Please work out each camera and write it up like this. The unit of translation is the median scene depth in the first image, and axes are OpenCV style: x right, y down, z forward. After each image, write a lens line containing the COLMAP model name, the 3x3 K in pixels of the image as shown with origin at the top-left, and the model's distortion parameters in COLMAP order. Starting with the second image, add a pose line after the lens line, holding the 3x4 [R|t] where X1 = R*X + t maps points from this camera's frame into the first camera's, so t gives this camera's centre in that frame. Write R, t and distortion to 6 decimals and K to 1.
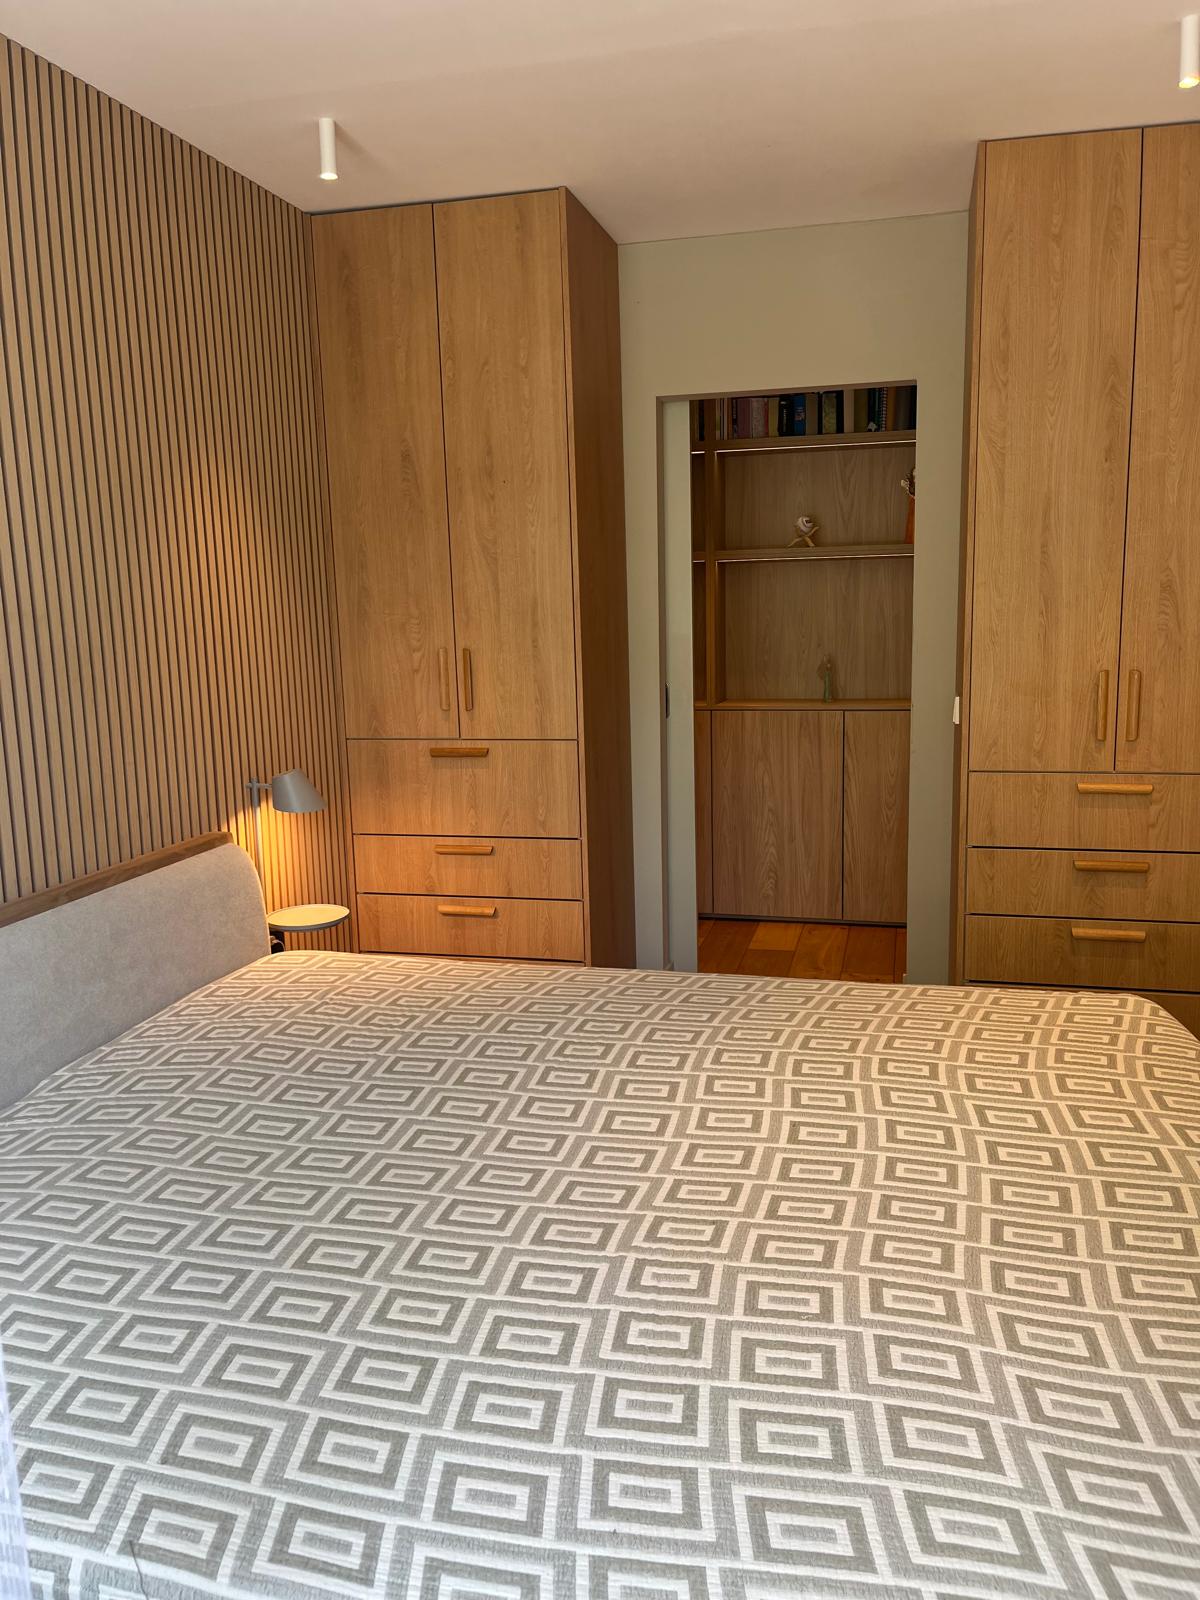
lens RADIAL K [[1199.0, 0, 599.3], [0, 1199.0, 792.7], [0, 0, 1]] dist [0.074179, -0.106388]
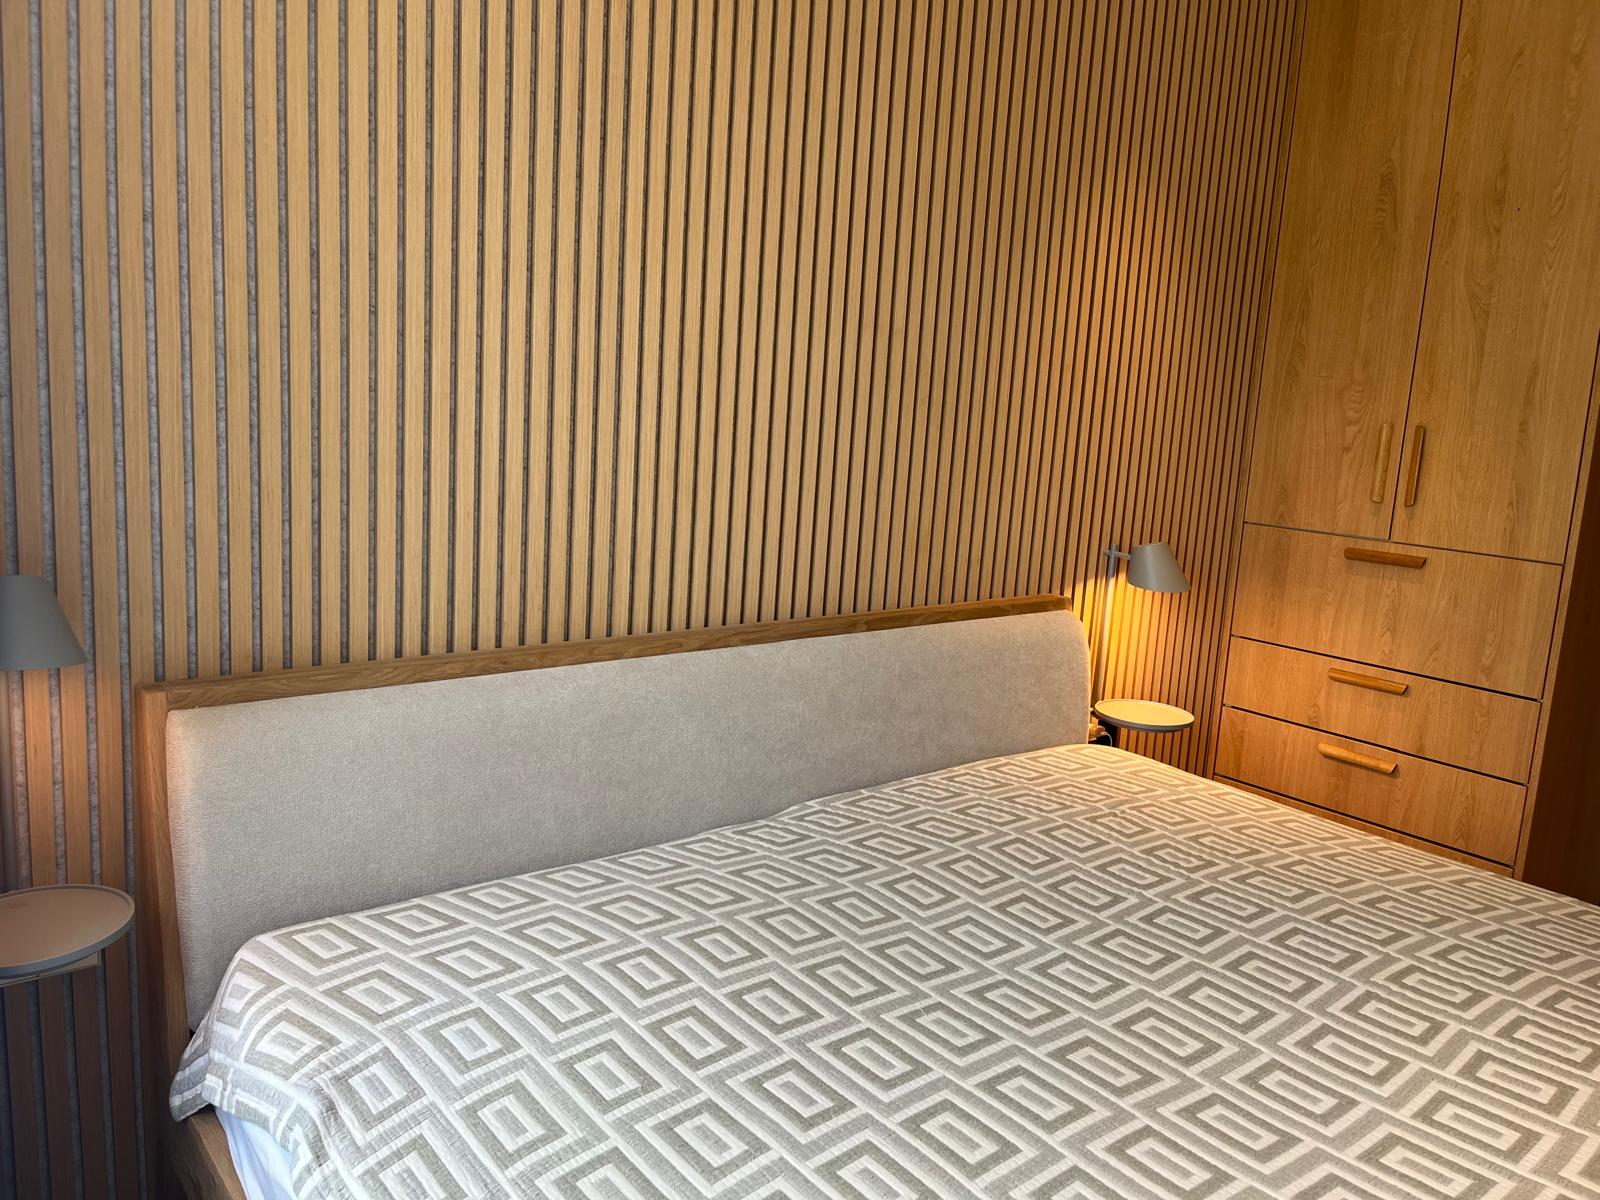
lens RADIAL K [[1192.7, 0, 819.0], [0, 1192.7, 585.6], [0, 0, 1]] dist [0.068831, -0.095242]
pose [[0.804023, 0.170207, -0.569716, 0.050302], [-0.177308, 0.983193, 0.043508, 0.020890], [0.567546, 0.066034, 0.820689, 0.202159]]
